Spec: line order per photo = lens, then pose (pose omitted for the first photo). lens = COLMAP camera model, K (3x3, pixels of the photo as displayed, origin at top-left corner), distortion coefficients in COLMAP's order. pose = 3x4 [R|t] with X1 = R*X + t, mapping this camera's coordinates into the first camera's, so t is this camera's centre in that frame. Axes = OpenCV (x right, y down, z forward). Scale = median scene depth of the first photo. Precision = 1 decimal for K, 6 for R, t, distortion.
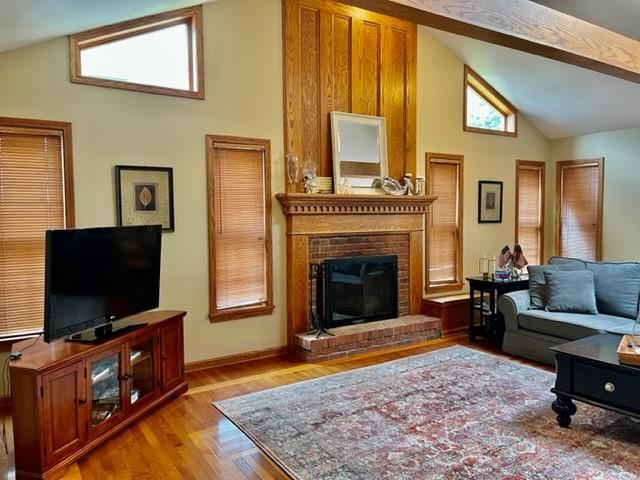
lens RADIAL K [[499.9, 0, 320.0], [0, 499.9, 240.0], [0, 0, 1]] dist [0.038958, -0.004803]
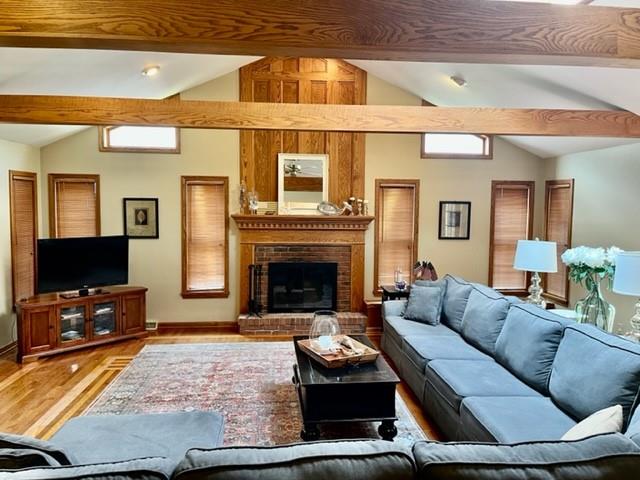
lens RADIAL K [[499.9, 0, 320.0], [0, 499.9, 240.0], [0, 0, 1]] dist [0.038958, -0.004803]
pose [[0.882027, 0.050032, -0.468536, 0.804292], [-0.041953, 0.998736, 0.027670, -0.068399], [0.469328, -0.004749, 0.883011, -0.144686]]
